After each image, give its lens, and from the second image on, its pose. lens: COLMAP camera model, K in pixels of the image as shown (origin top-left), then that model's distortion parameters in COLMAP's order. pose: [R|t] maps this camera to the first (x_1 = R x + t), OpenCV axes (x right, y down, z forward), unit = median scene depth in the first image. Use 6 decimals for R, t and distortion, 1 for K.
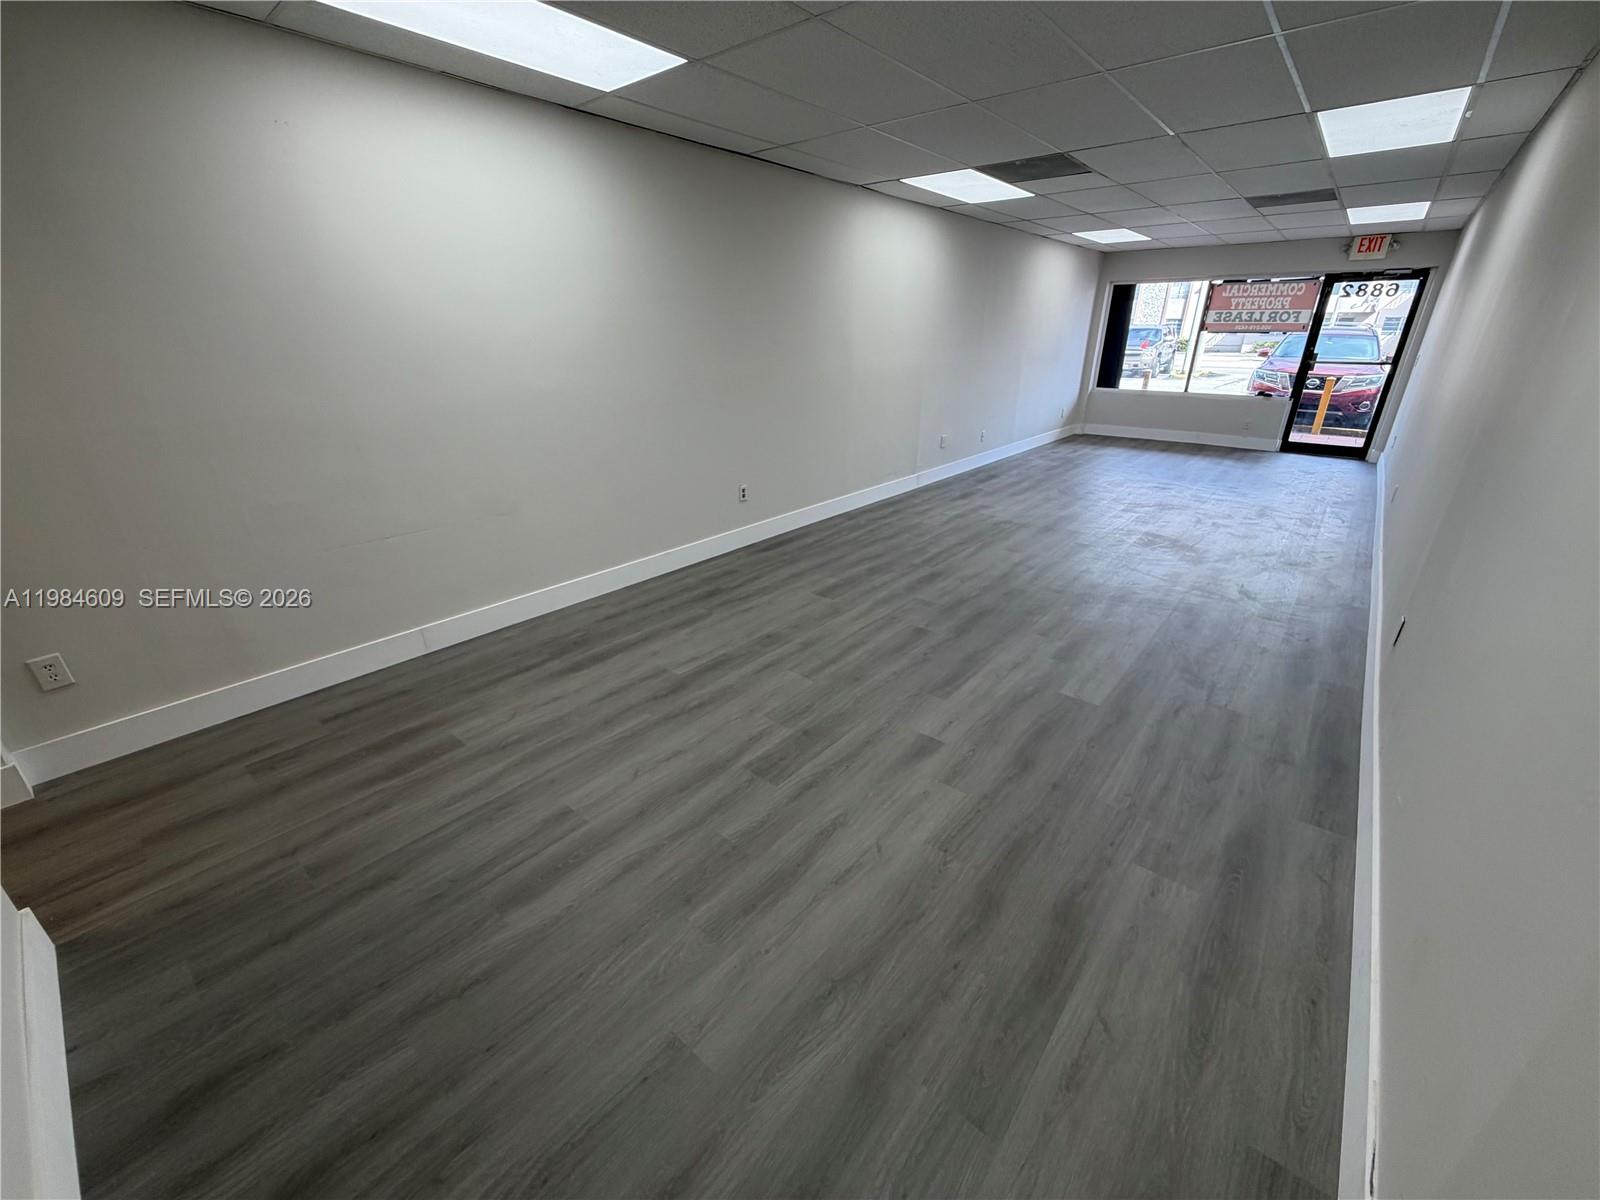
lens RADIAL K [[637.6, 0, 807.6], [0, 637.6, 605.0], [0, 0, 1]] dist [-0.002807, 0.000053]
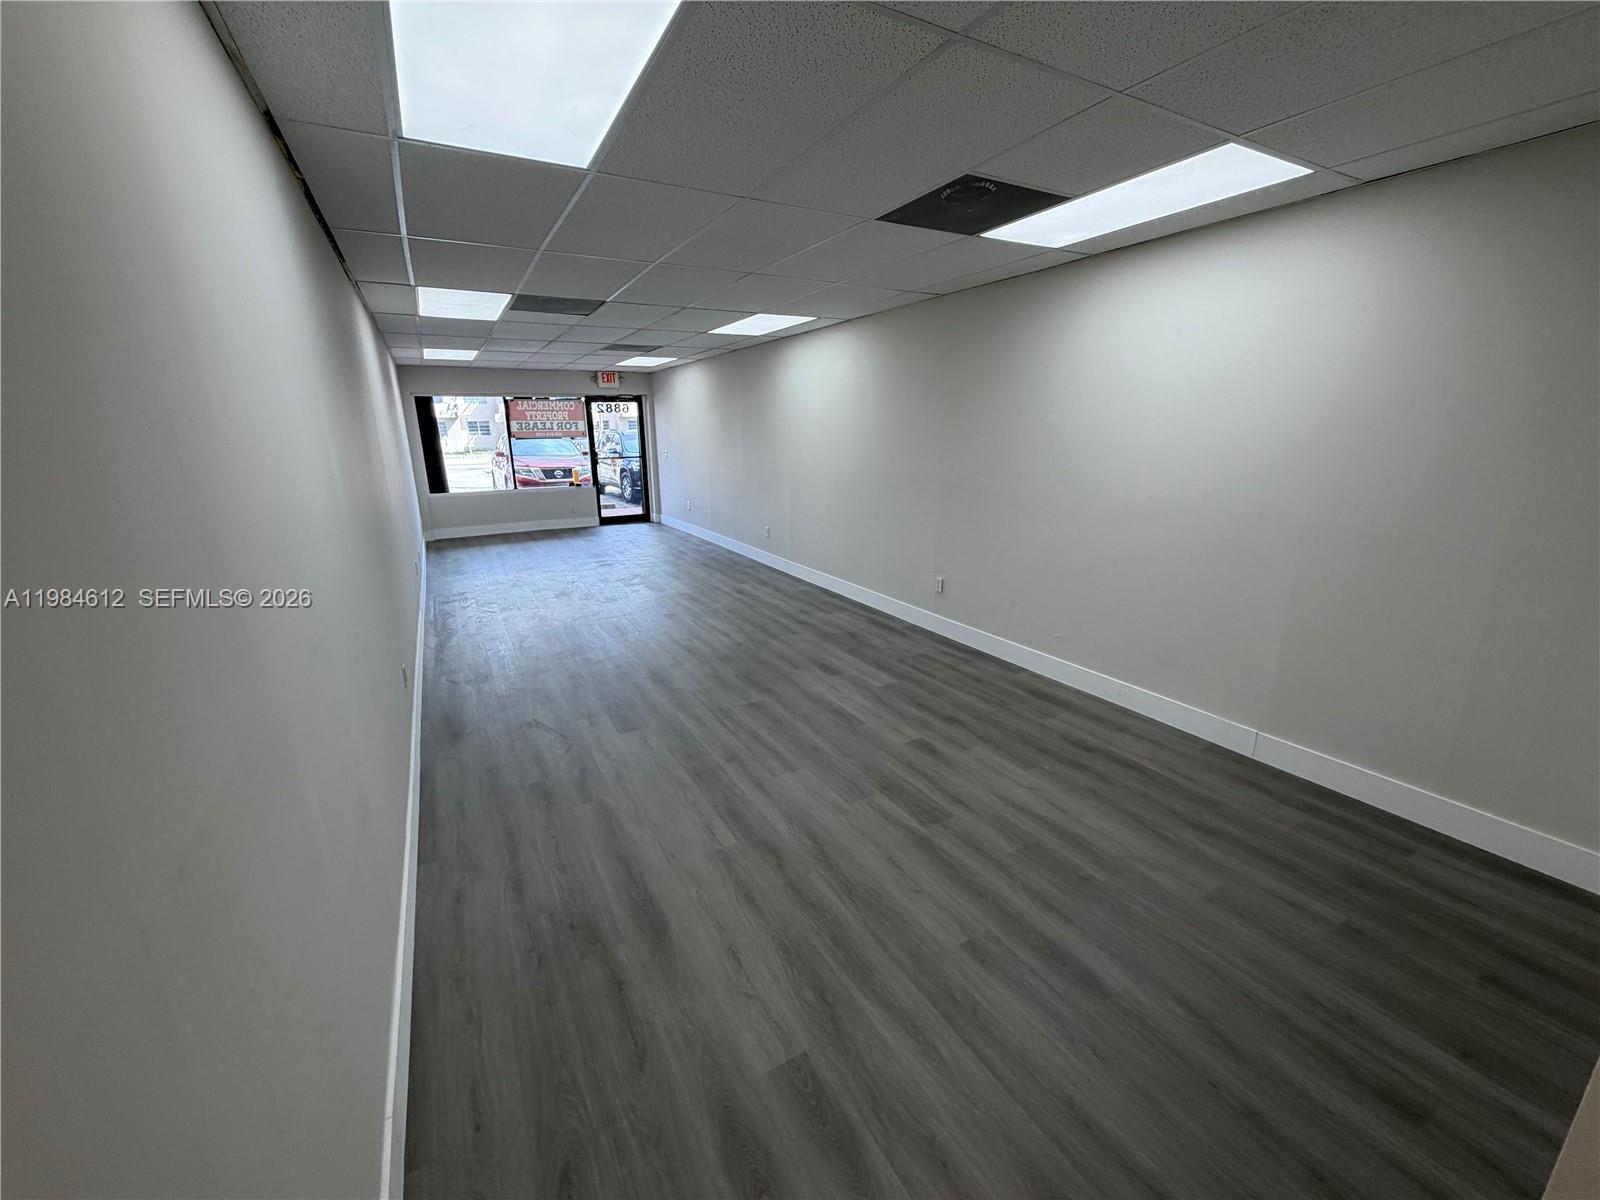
lens RADIAL K [[637.6, 0, 791.8], [0, 637.6, 598.1], [0, 0, 1]] dist [-0.002807, 0.000053]
pose [[0.357441, -0.247438, 0.900561, -0.821106], [0.380631, 0.919143, 0.101468, -0.237702], [-0.852851, 0.306513, 0.422722, 0.458288]]
